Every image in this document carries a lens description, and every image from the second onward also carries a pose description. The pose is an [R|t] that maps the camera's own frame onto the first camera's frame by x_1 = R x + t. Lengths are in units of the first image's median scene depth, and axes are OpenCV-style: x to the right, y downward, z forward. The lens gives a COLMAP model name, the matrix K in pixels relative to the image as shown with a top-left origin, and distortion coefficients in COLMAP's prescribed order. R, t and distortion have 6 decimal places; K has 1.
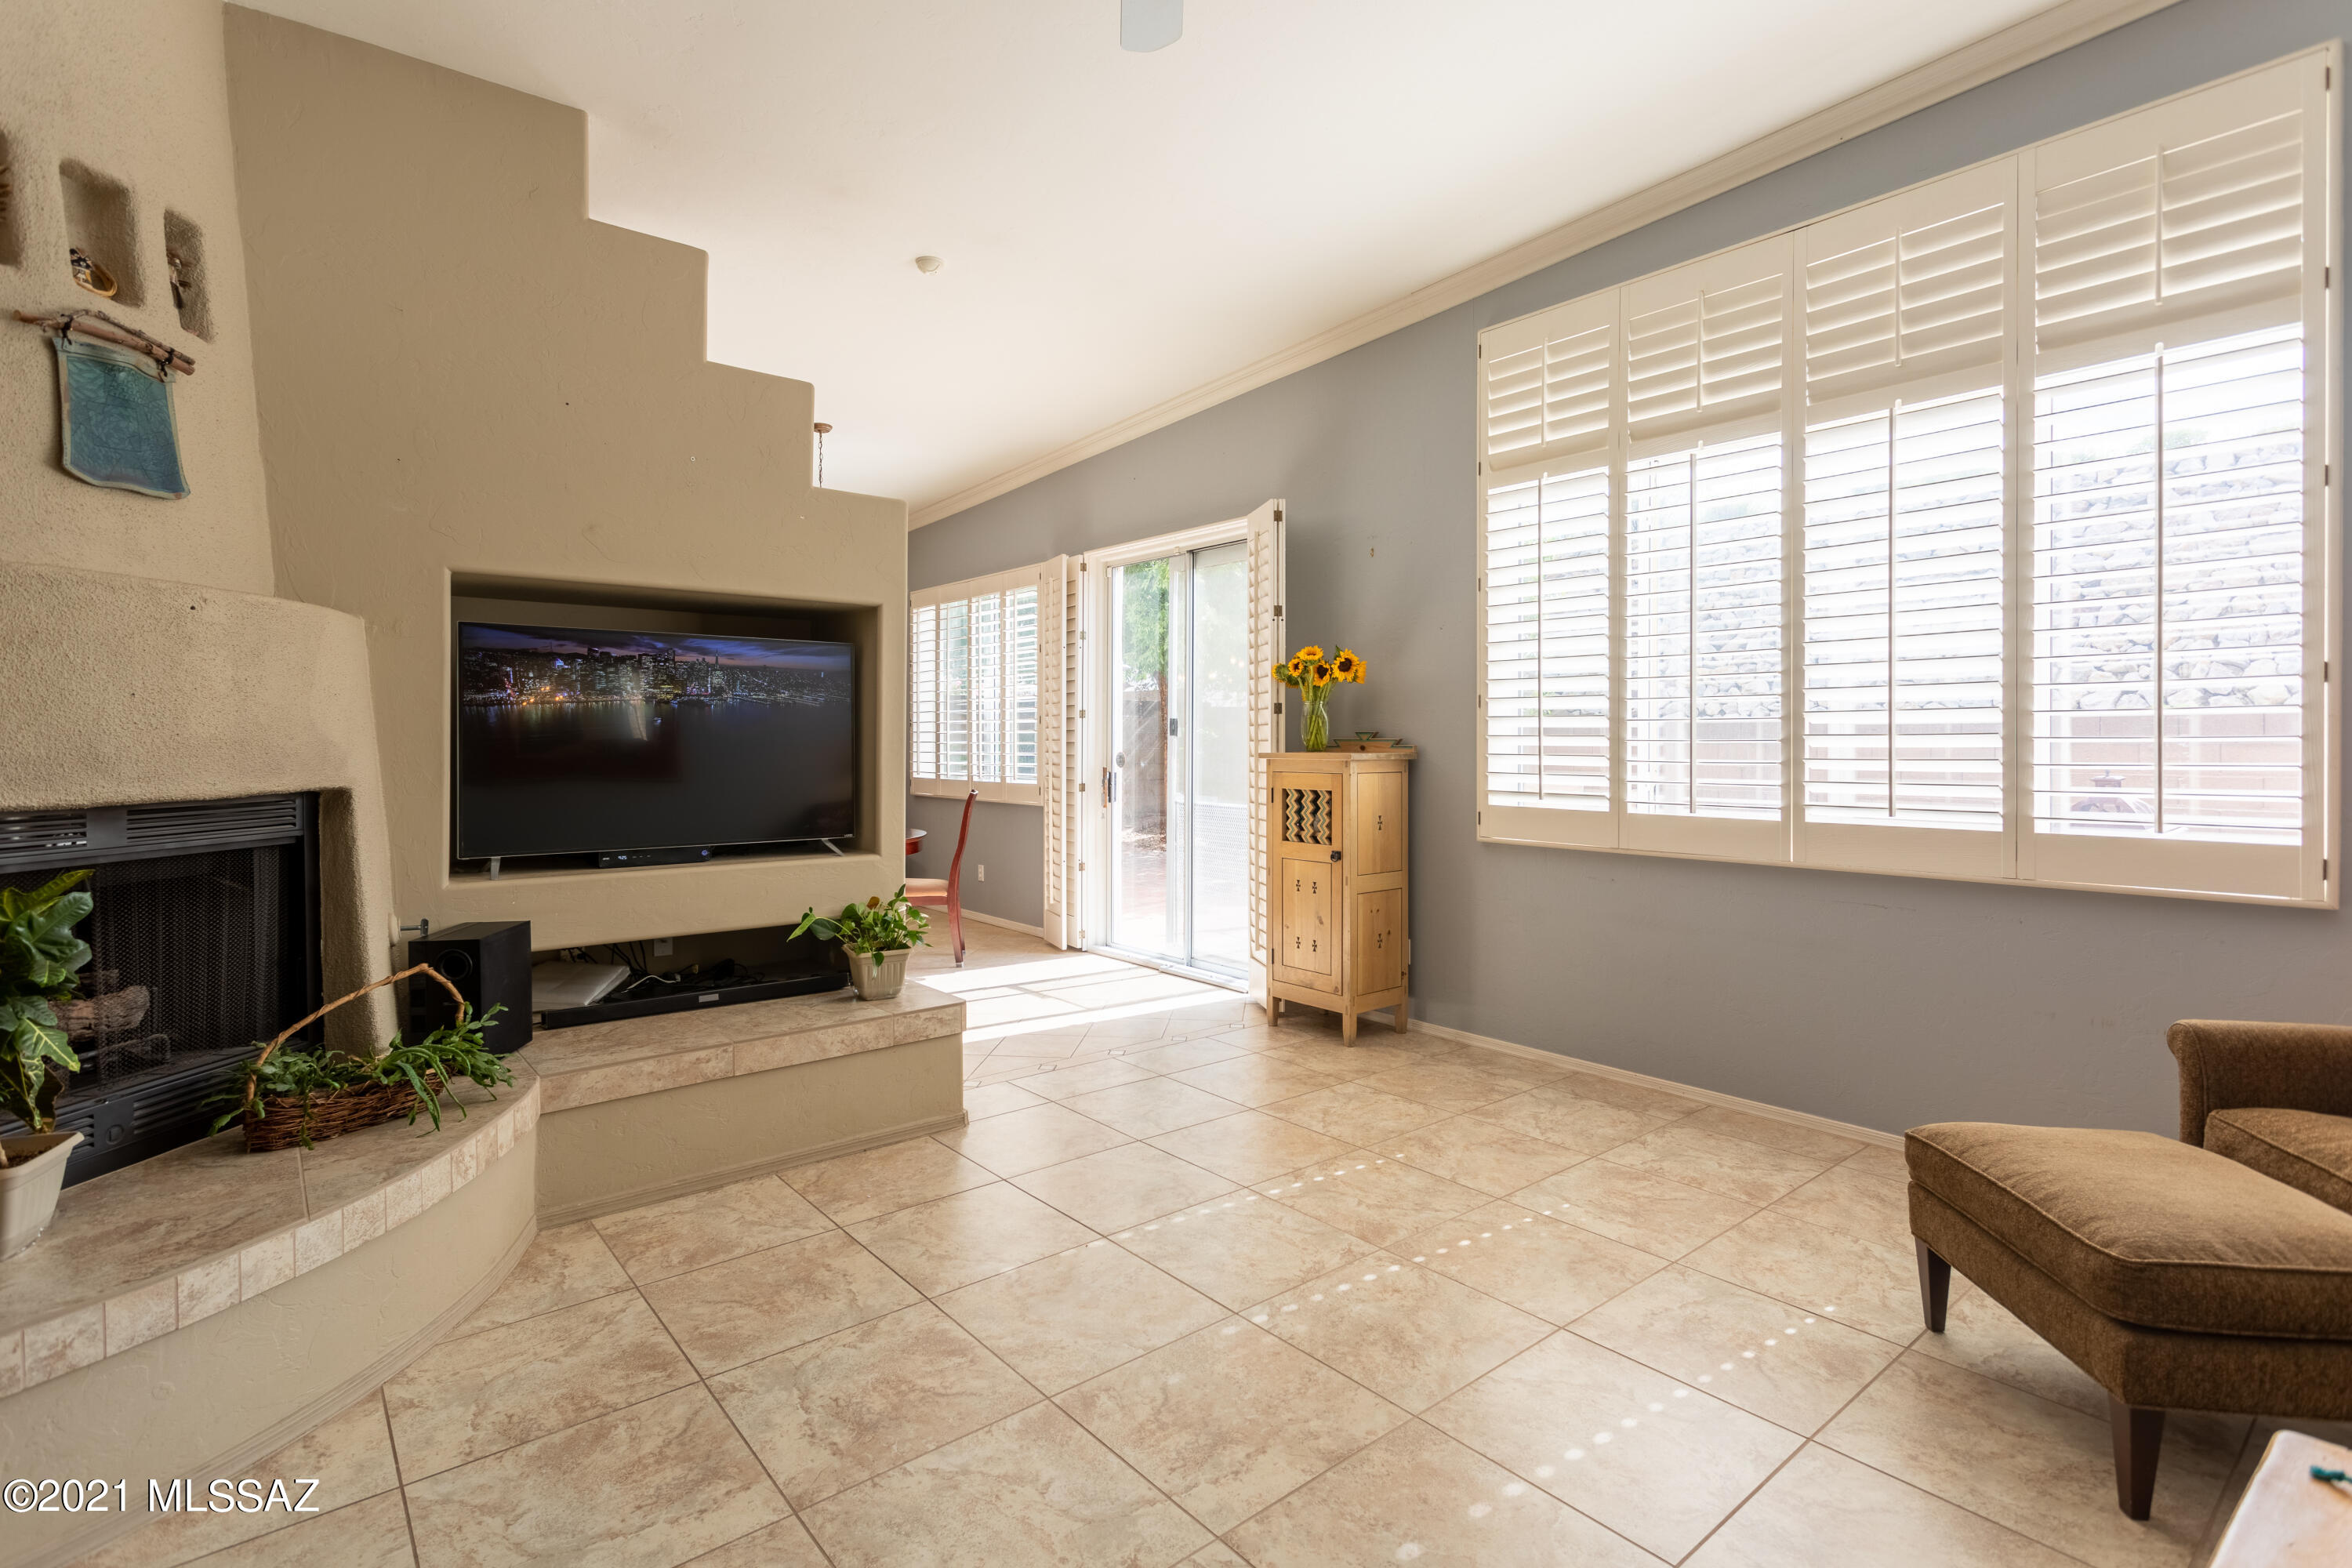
lens RADIAL K [[1116.1, 0, 1171.6], [0, 1116.1, 740.3], [0, 0, 1]] dist [0.001372, 0.000509]
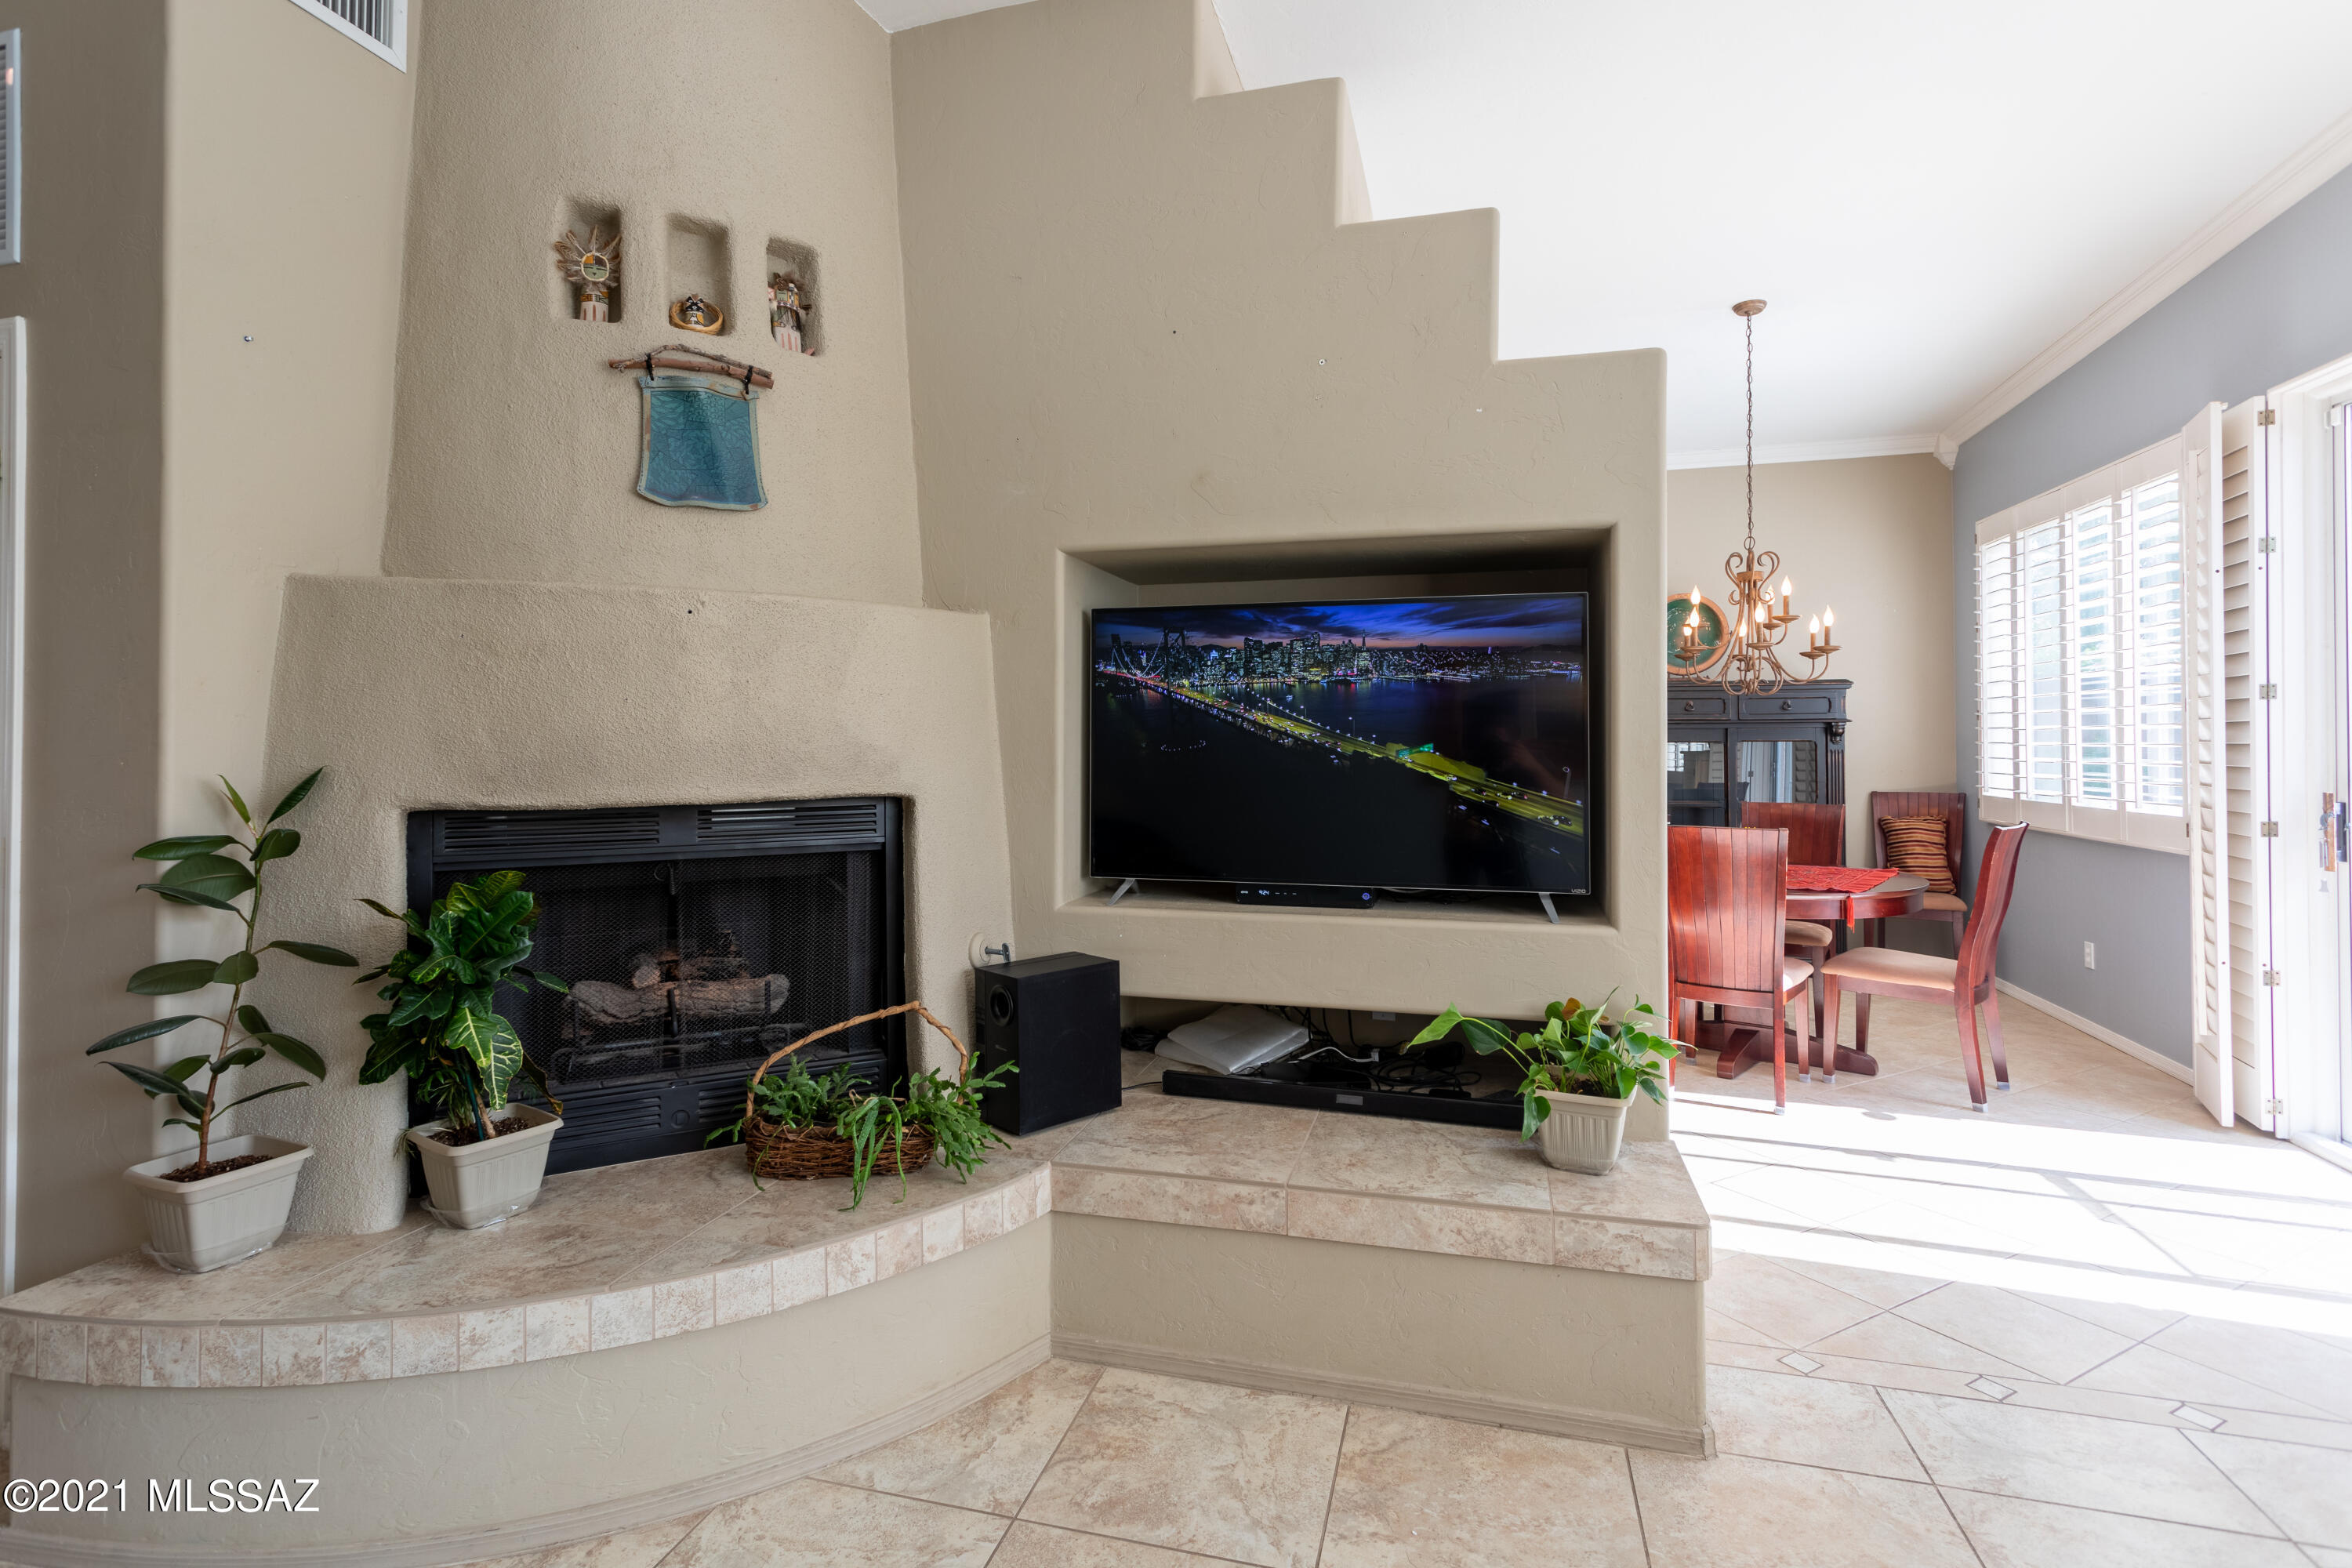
lens RADIAL K [[1139.2, 0, 1170.5], [0, 1139.2, 720.6], [0, 0, 1]] dist [0.001835, 0.000479]
pose [[0.571760, -0.015206, -0.820280, 0.171945], [0.001524, 0.999846, -0.017473, -0.002155], [0.820419, 0.008740, 0.571695, 0.646665]]
